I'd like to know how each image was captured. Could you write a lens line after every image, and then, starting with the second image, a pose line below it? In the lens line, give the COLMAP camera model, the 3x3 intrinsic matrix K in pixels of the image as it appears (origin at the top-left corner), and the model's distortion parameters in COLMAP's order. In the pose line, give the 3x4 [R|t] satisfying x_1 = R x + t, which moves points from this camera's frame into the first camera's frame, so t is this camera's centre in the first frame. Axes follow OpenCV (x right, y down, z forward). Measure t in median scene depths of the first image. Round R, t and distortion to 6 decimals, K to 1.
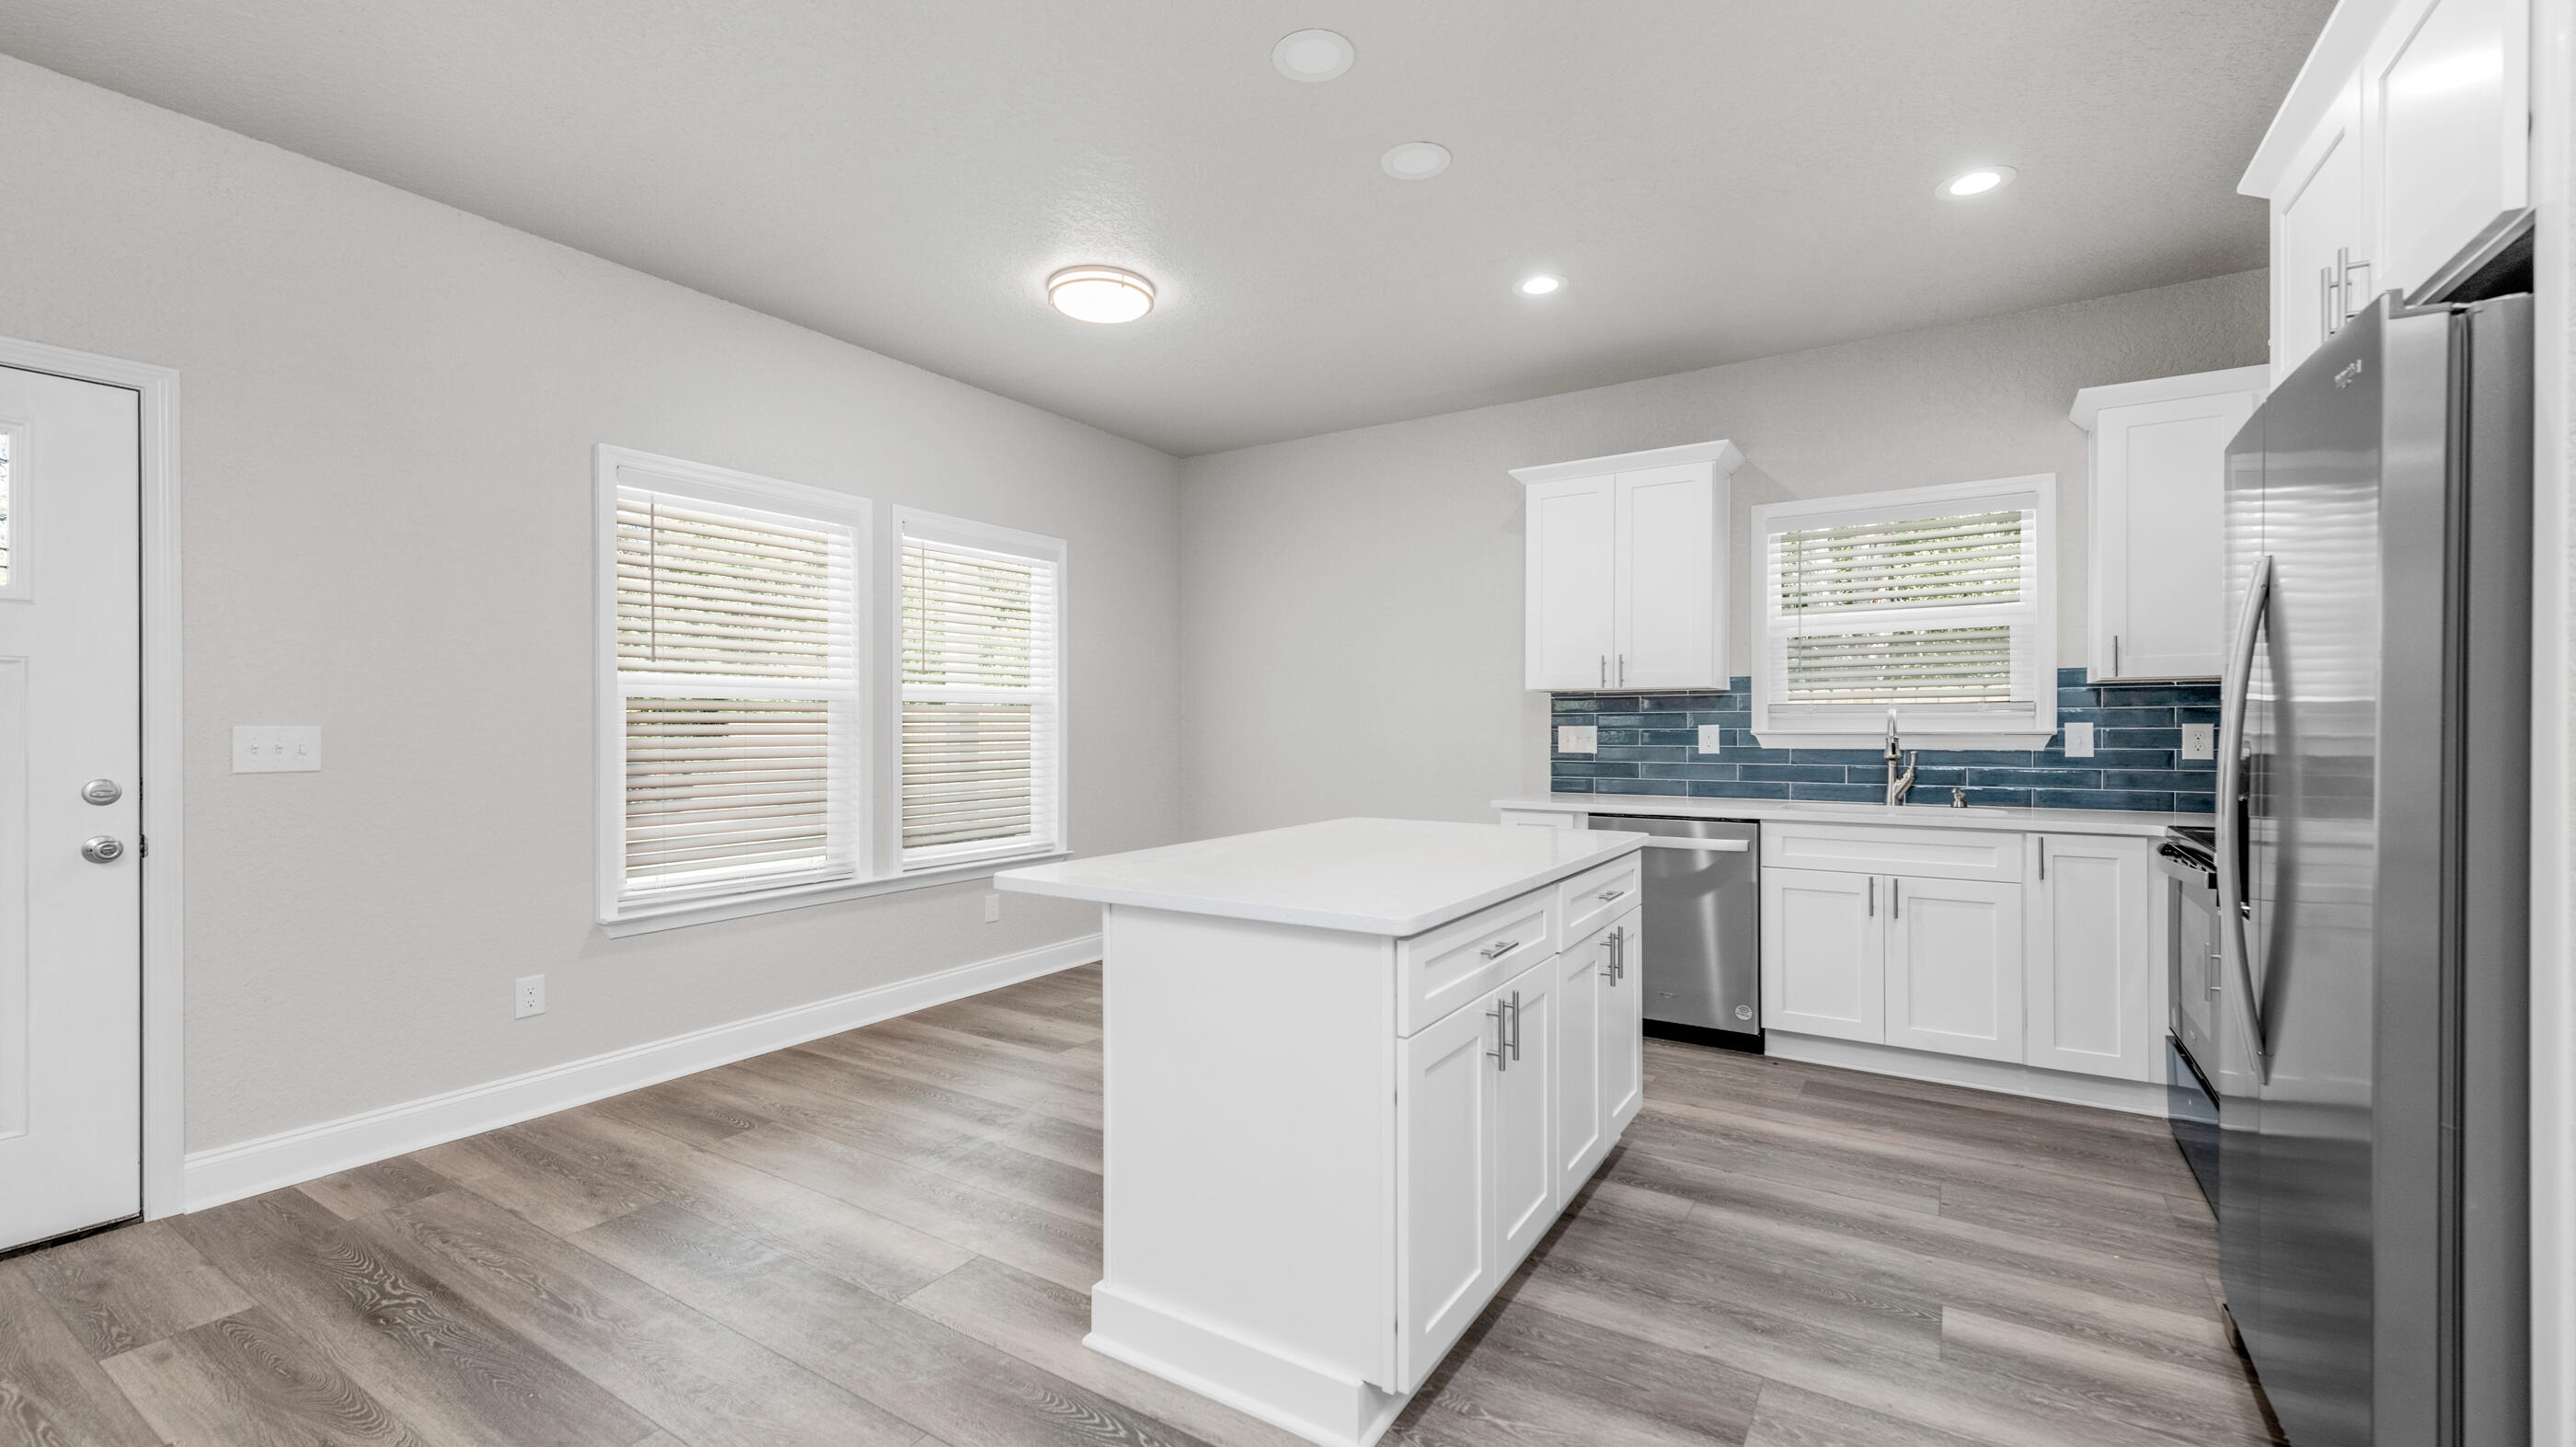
lens RADIAL K [[1027.3, 0, 1274.2], [0, 1027.3, 737.4], [0, 0, 1]] dist [0.020946, -0.000220]
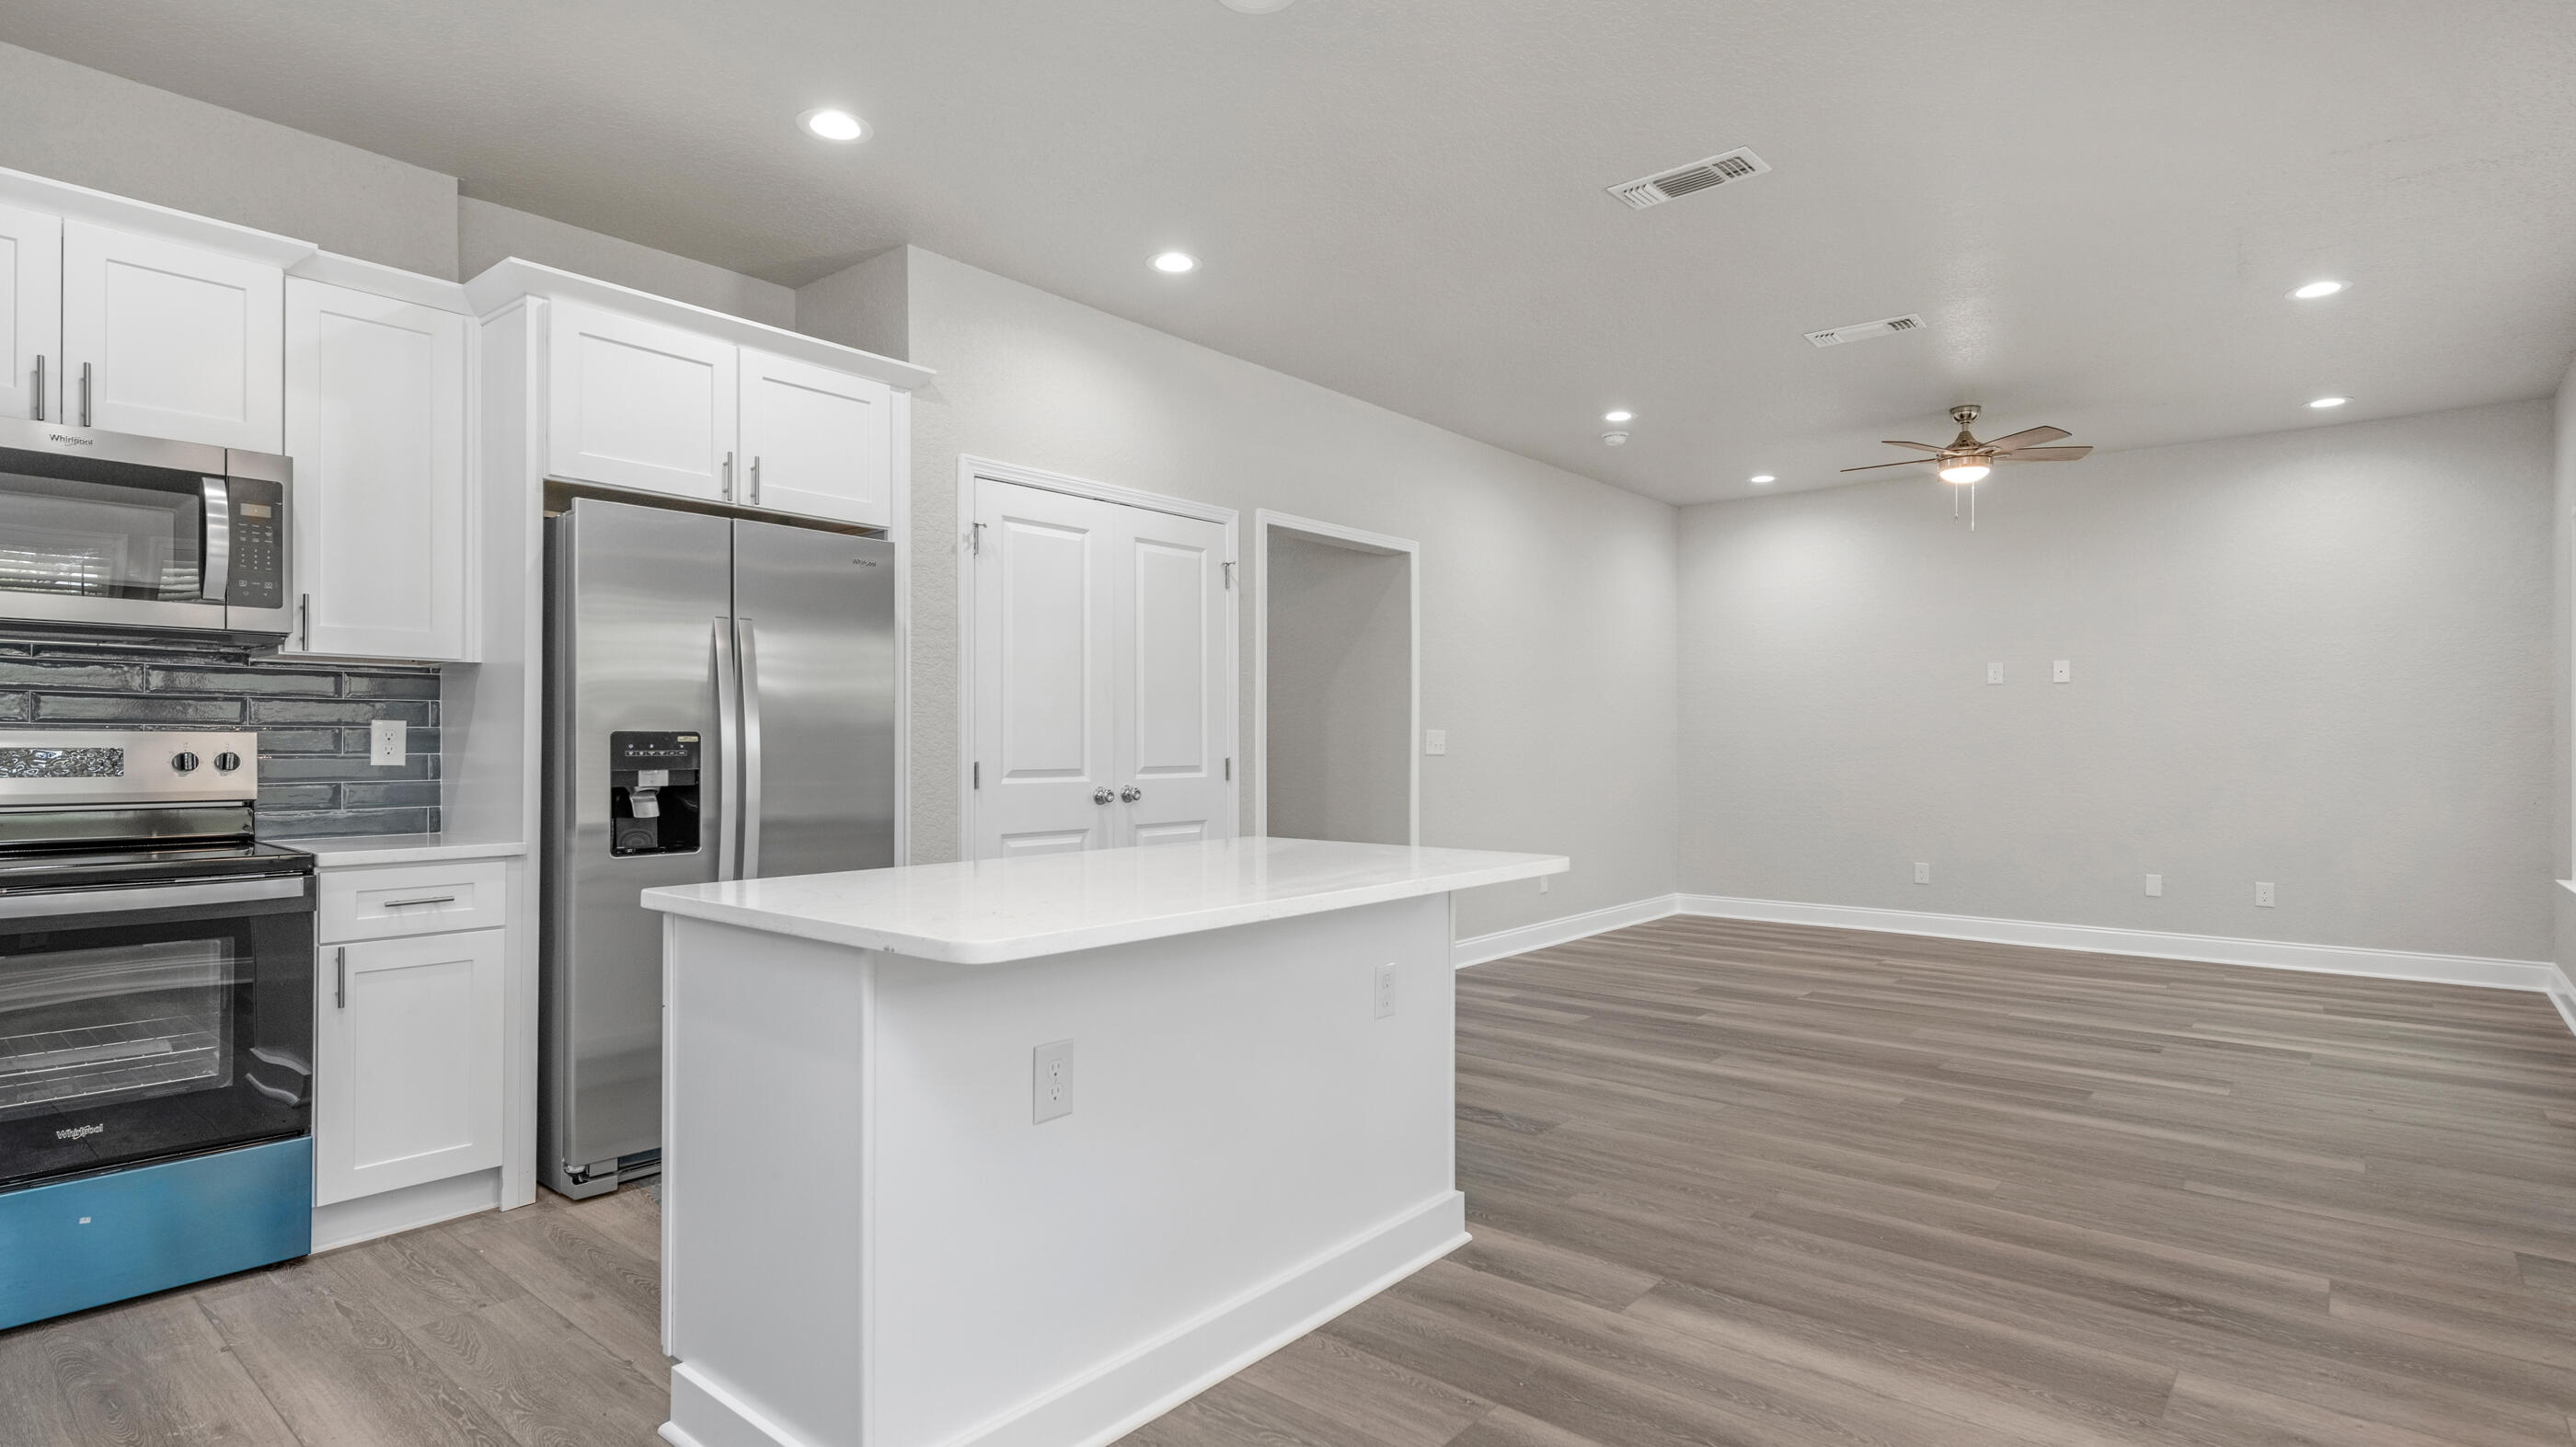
lens RADIAL K [[1264.2, 0, 1318.4], [0, 1264.2, 751.9], [0, 0, 1]] dist [0.017713, -0.000493]
pose [[-0.992506, 0.001652, 0.122188, -0.082264], [0.003682, 0.999859, 0.016384, 0.001803], [-0.122144, 0.016711, -0.992372, 1.259429]]
